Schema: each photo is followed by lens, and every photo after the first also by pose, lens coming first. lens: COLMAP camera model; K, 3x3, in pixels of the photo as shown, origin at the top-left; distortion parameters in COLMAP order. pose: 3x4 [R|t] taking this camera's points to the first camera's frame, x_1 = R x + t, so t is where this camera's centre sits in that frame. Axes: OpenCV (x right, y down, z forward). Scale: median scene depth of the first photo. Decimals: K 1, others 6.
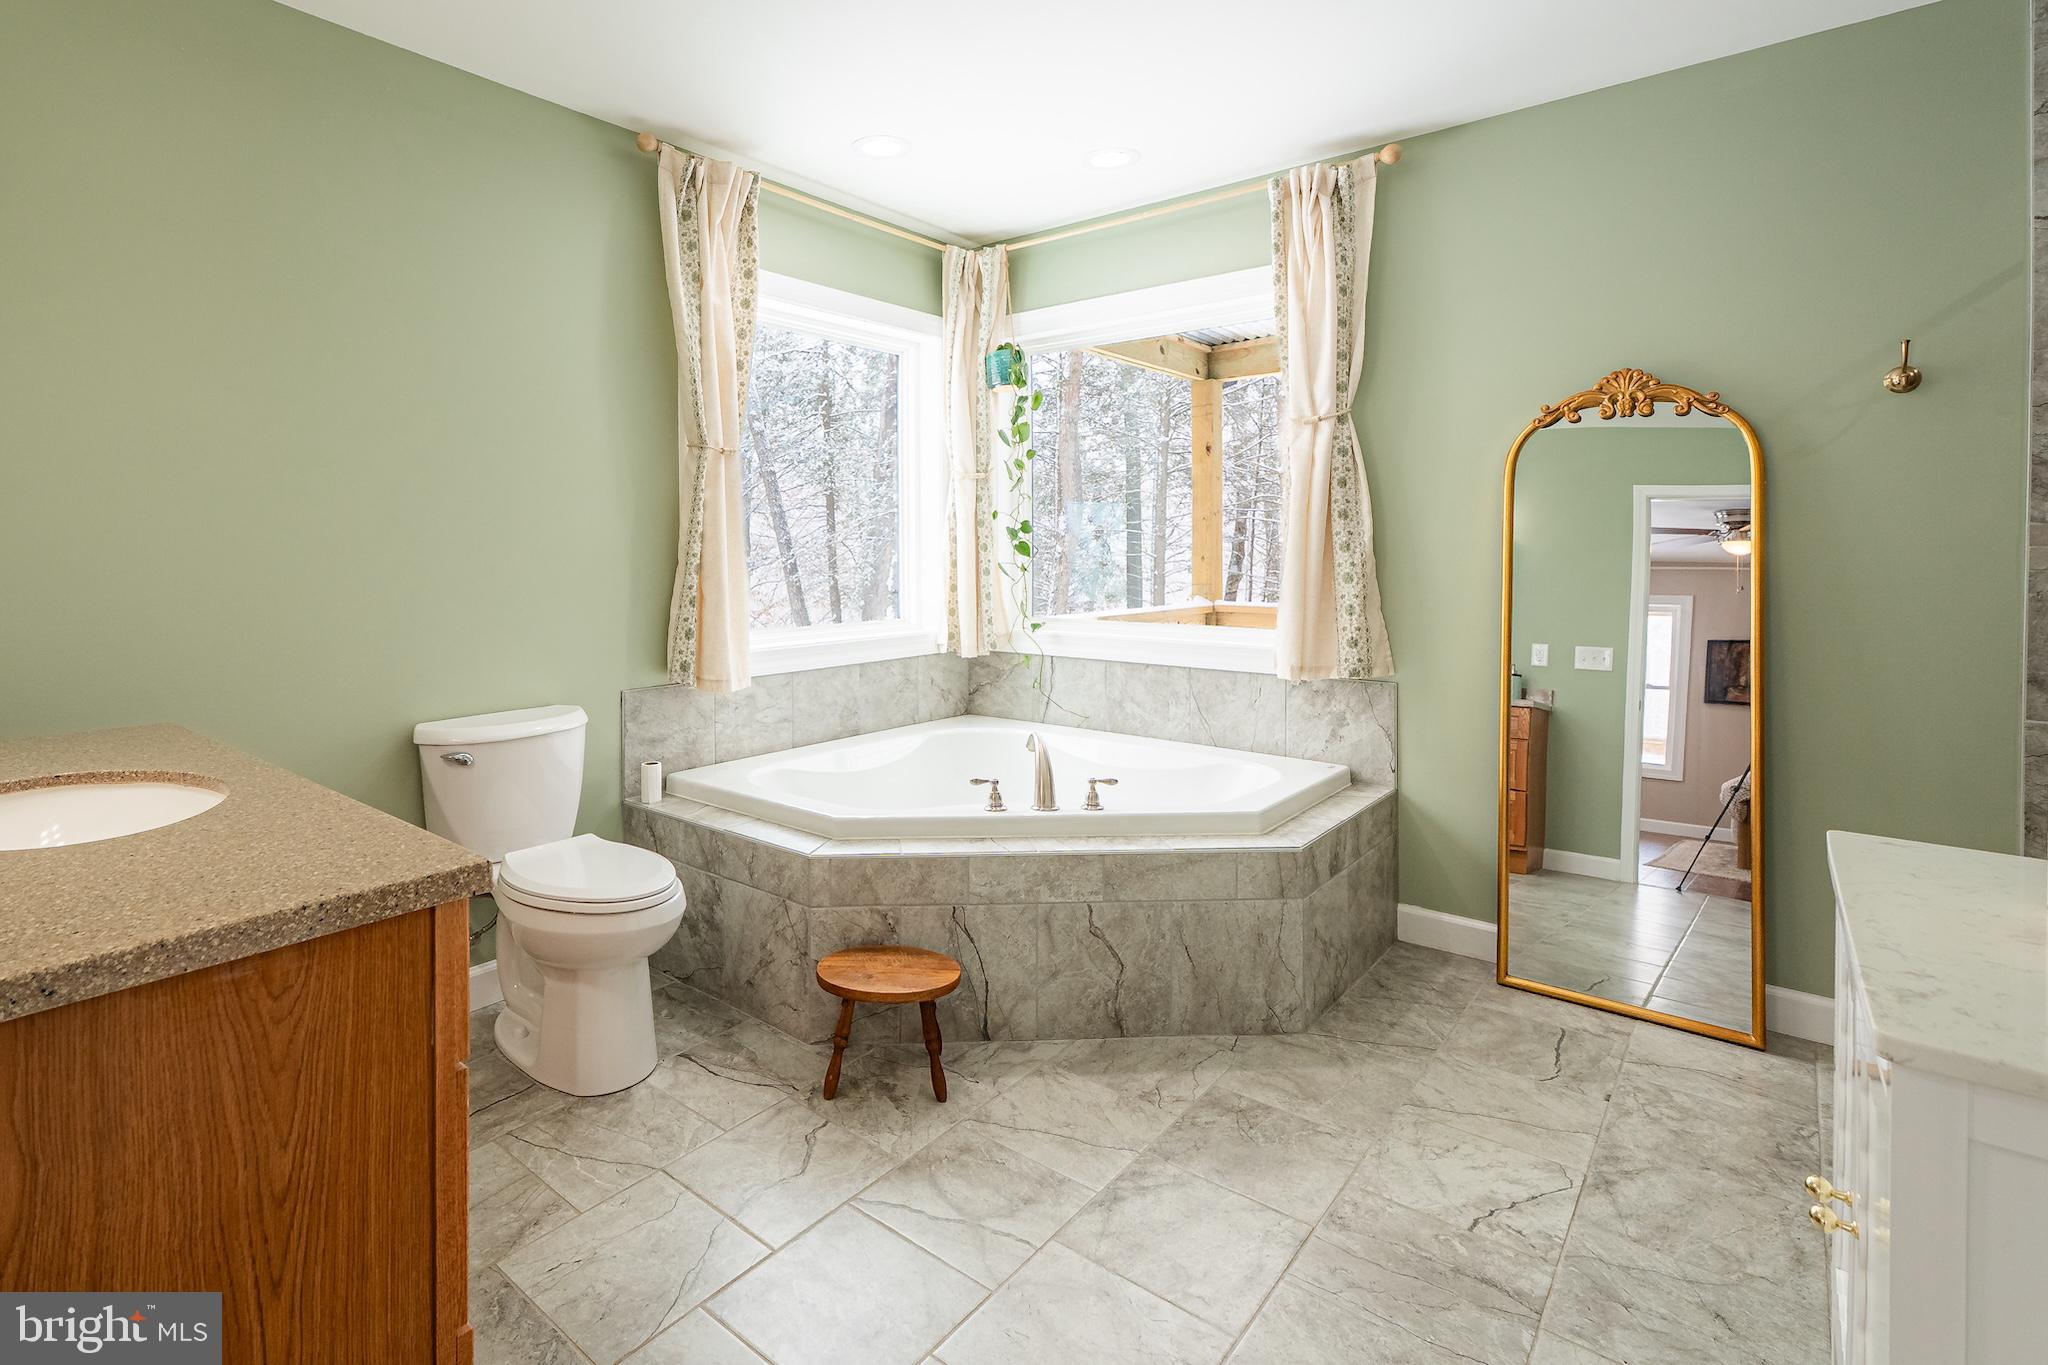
lens RADIAL K [[896.5, 0, 1023.5], [0, 896.5, 541.4], [0, 0, 1]] dist [0.000619, 0.000071]
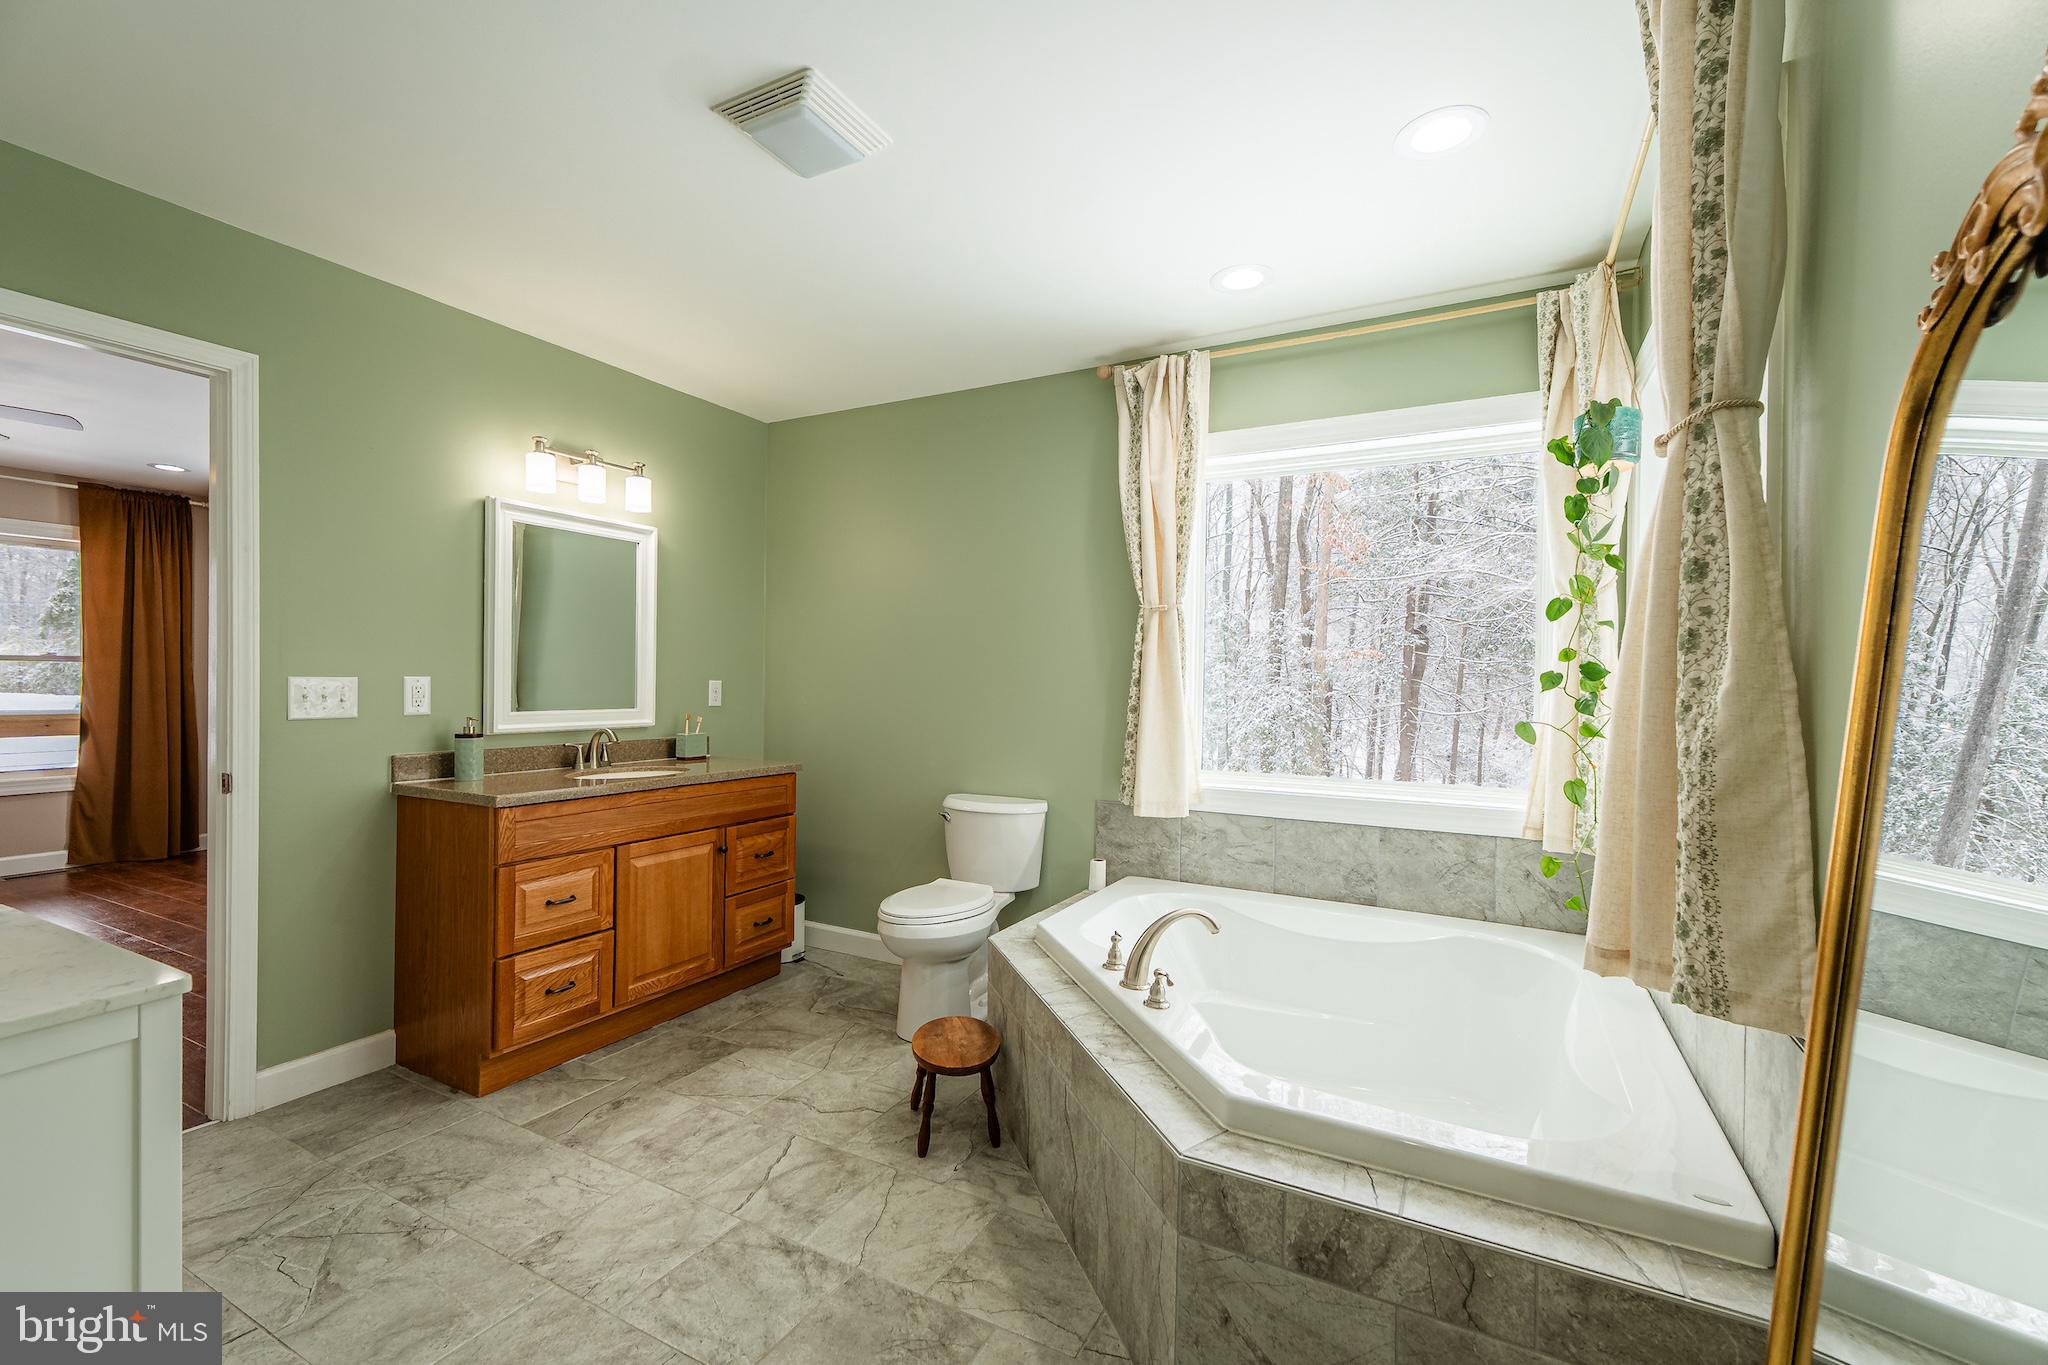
lens RADIAL K [[858.1, 0, 1024.0], [0, 858.1, 682.5], [0, 0, 1]] dist [0.000089, -0.000017]
pose [[0.237711, 0.006887, -0.971312, 0.721460], [-0.010796, 0.999932, 0.004448, -0.007962], [0.971276, 0.009429, 0.237769, 0.591202]]
